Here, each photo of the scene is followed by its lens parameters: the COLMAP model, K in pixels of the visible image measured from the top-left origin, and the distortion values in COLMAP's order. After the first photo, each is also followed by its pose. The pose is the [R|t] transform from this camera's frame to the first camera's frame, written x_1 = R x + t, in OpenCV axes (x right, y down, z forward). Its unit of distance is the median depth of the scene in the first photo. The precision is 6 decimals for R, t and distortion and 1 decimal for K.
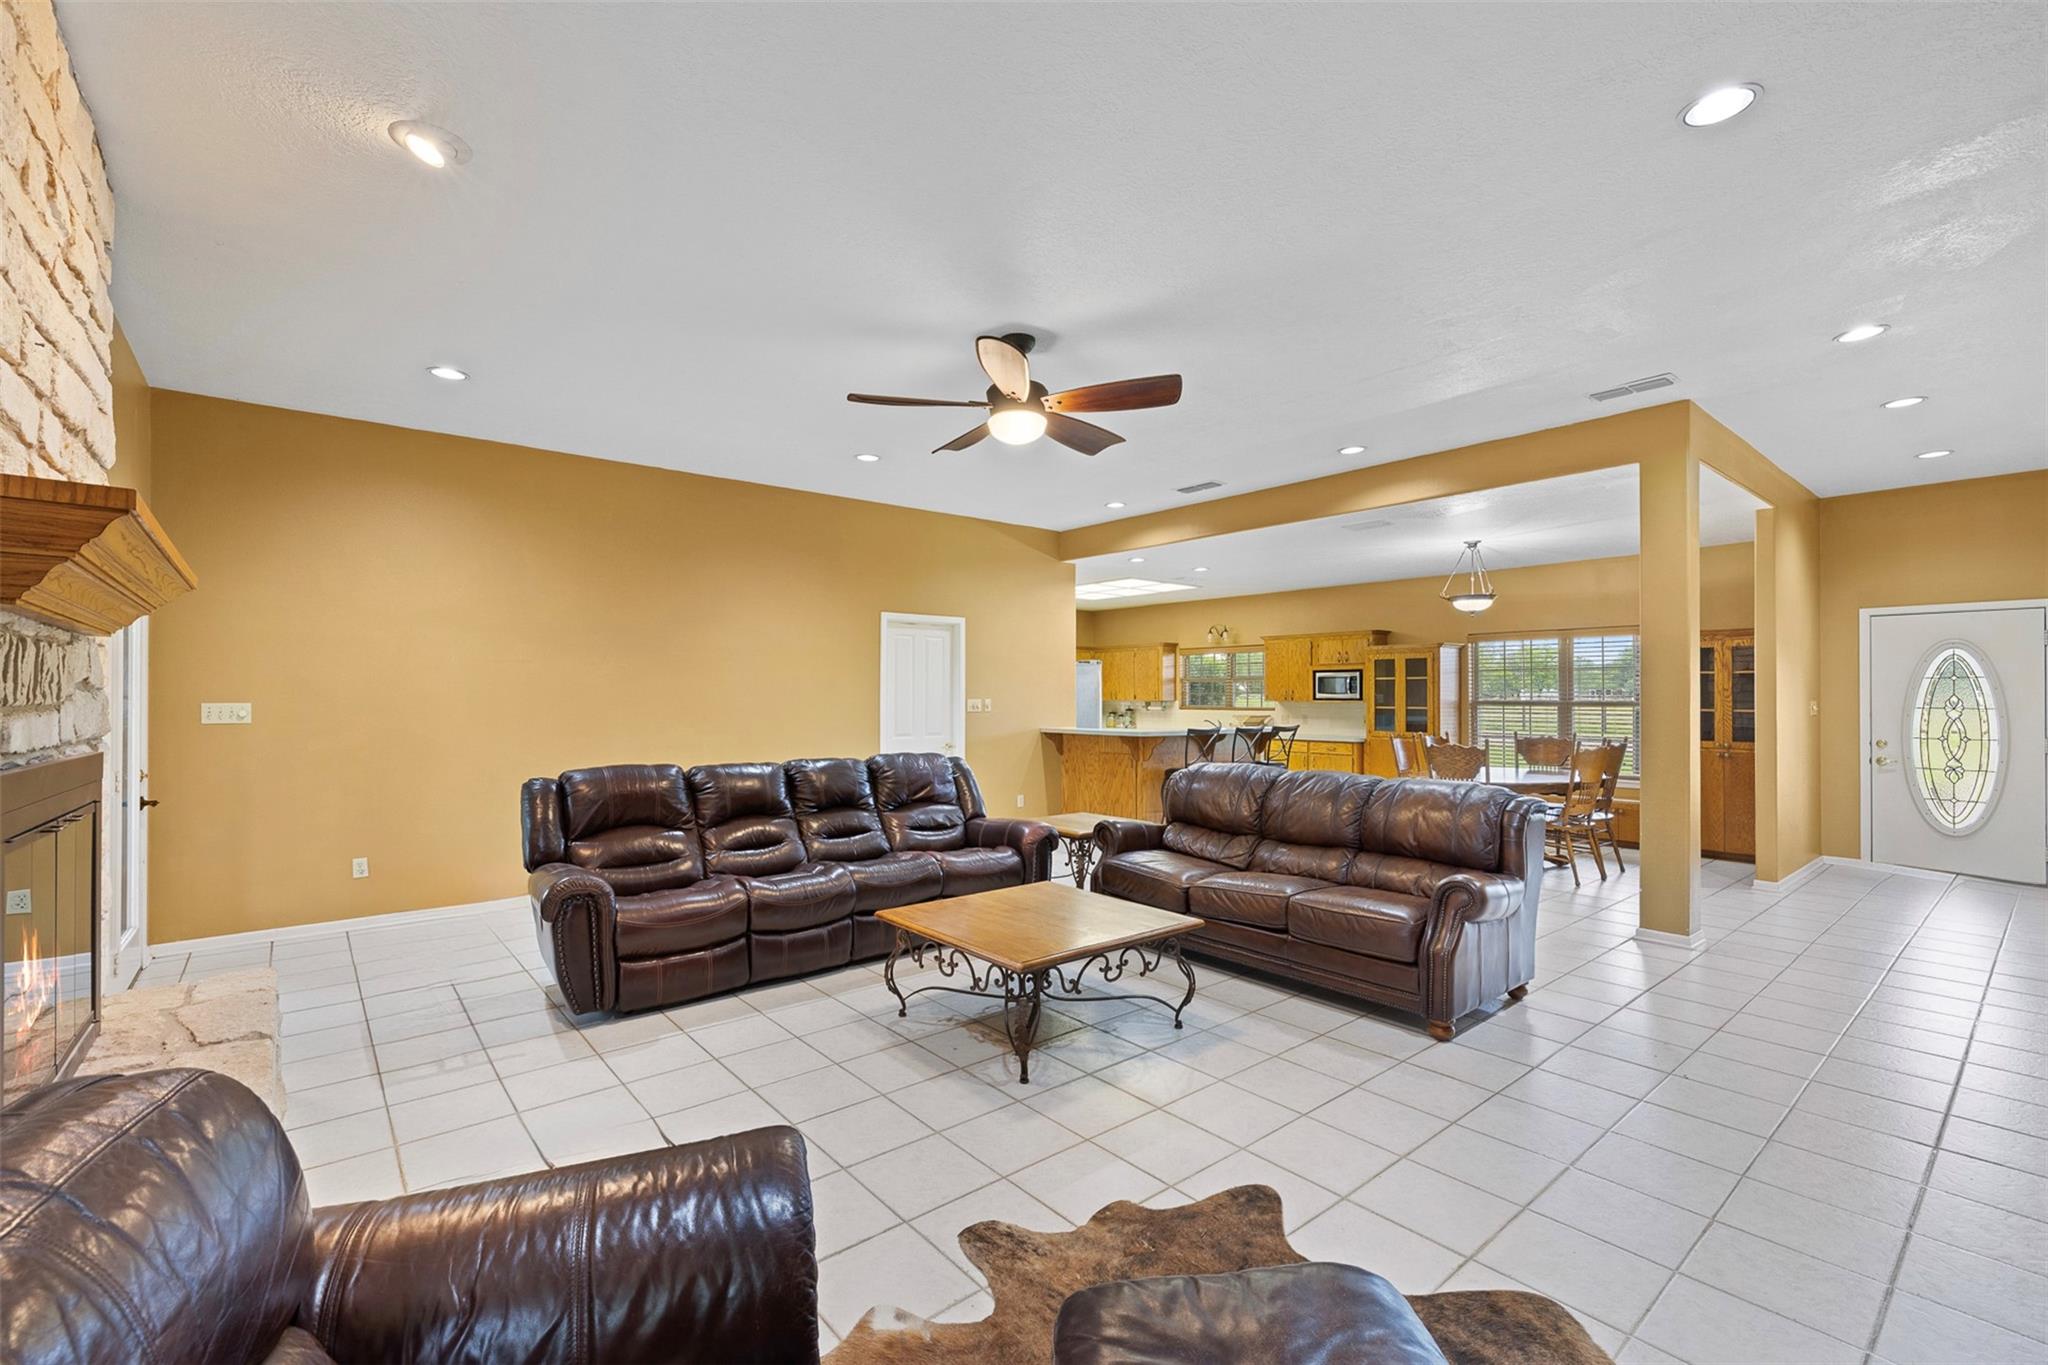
lens RADIAL K [[866.3, 0, 1023.3], [0, 866.3, 692.7], [0, 0, 1]] dist [0.002454, 0.000646]
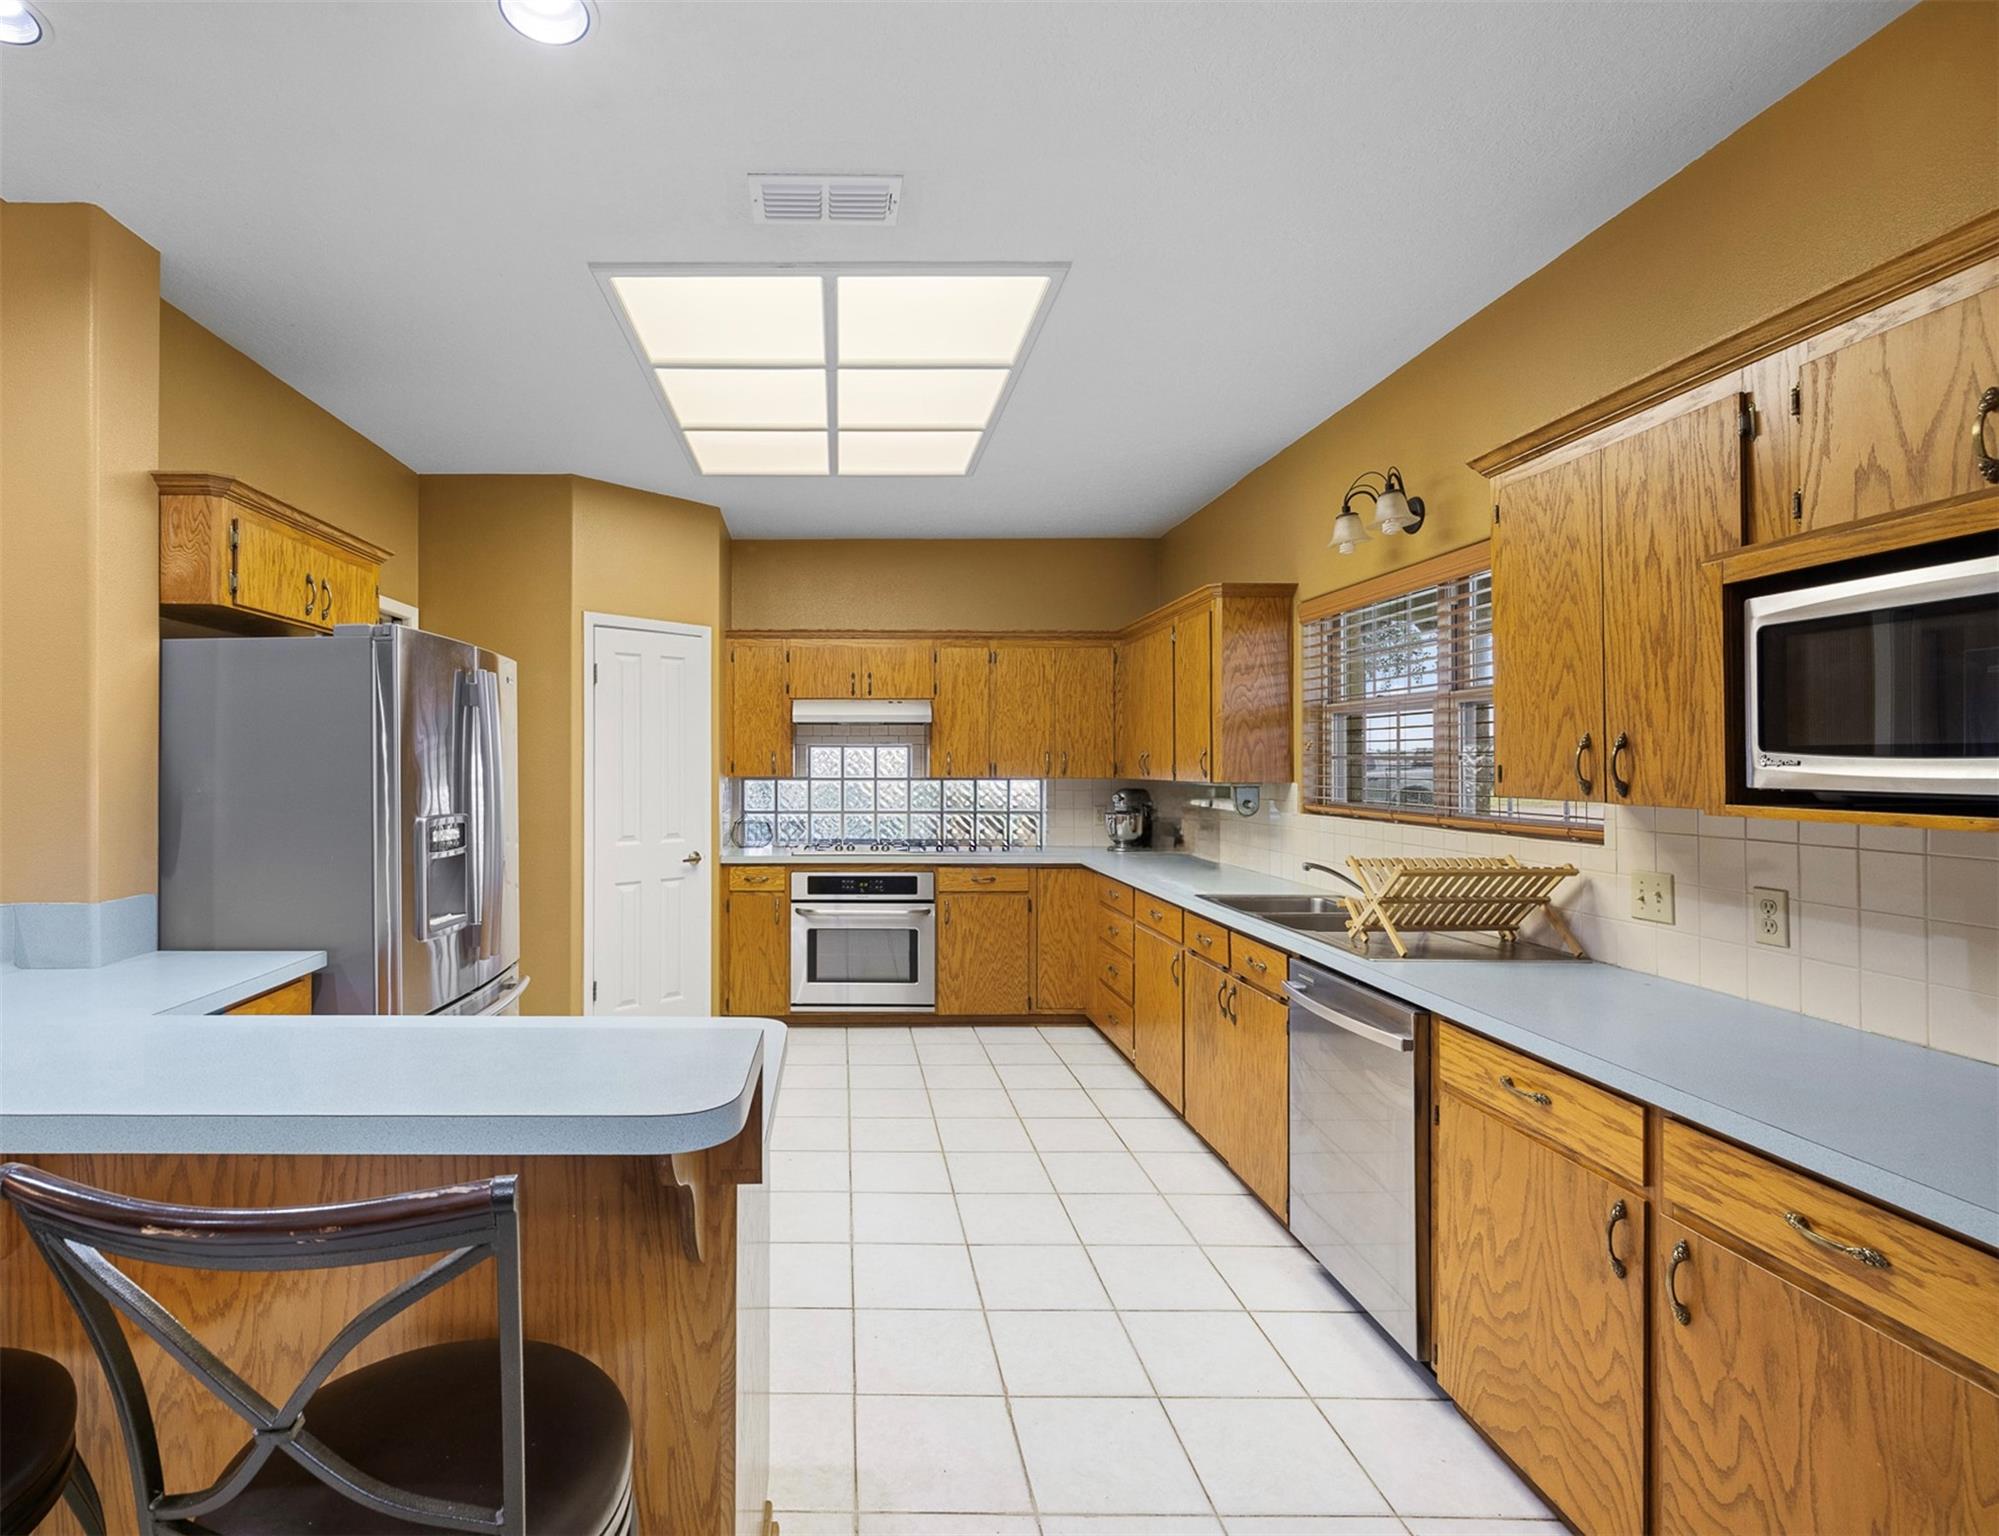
lens RADIAL K [[975.7, 0, 839.4], [0, 975.7, 754.2], [0, 0, 1]] dist [-0.000164, 0.000701]
pose [[0.764001, -0.007598, -0.645170, 0.341488], [0.003620, 0.999965, -0.007489, 0.001658], [0.645205, 0.003386, 0.764002, 0.828306]]
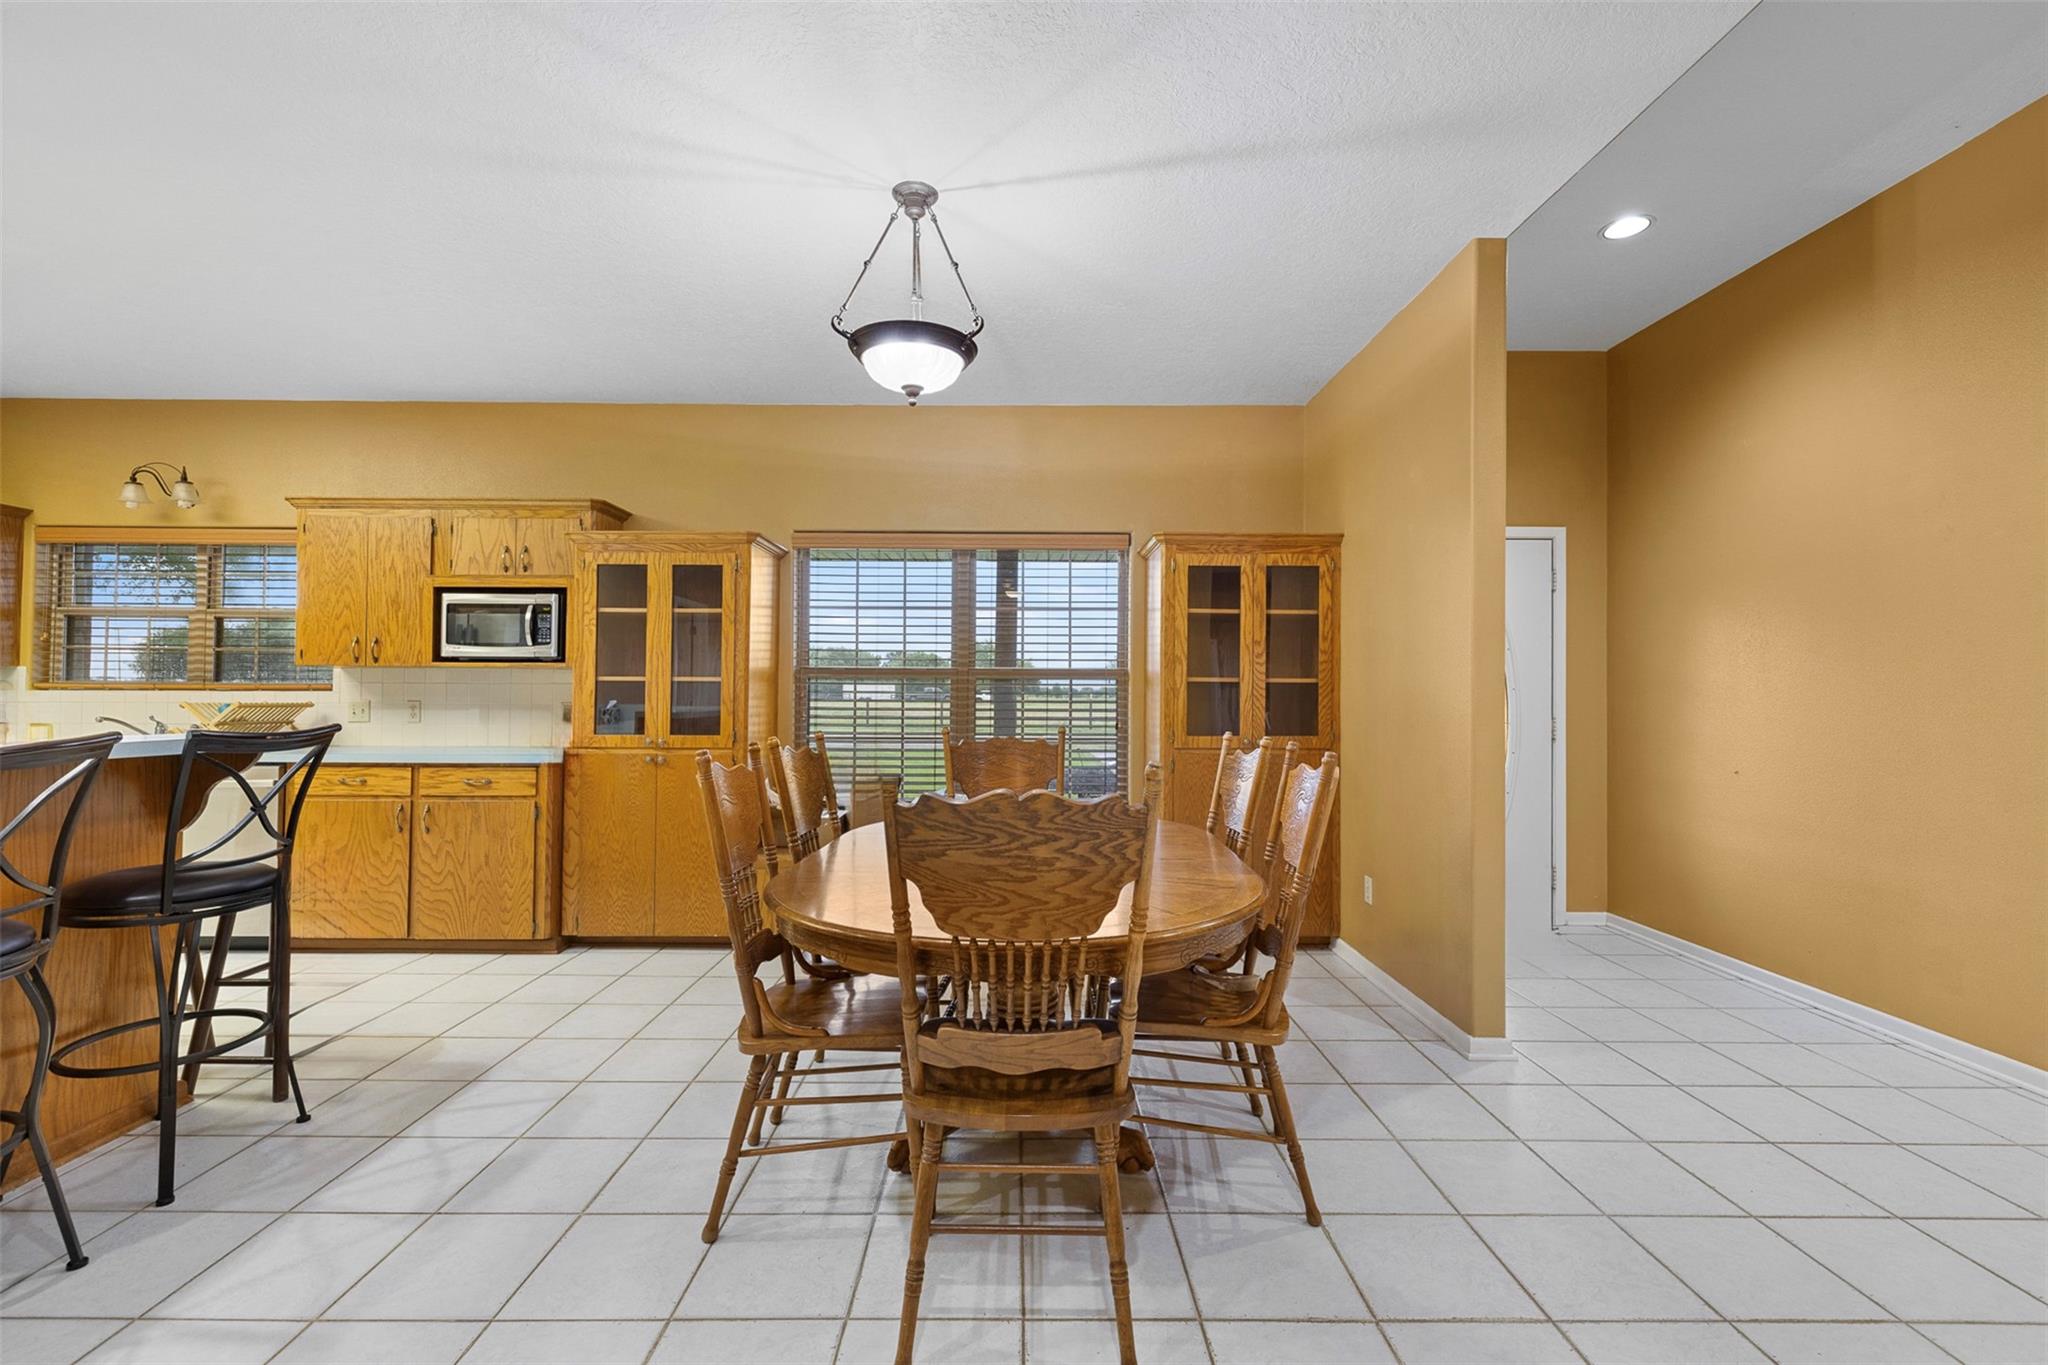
lens RADIAL K [[866.3, 0, 1014.3], [0, 866.3, 678.1], [0, 0, 1]] dist [0.002454, 0.000646]
pose [[0.647853, 0.018827, 0.761533, 0.213847], [-0.007432, 0.999803, -0.018395, 0.022348], [-0.761729, 0.006257, 0.647865, 0.563911]]
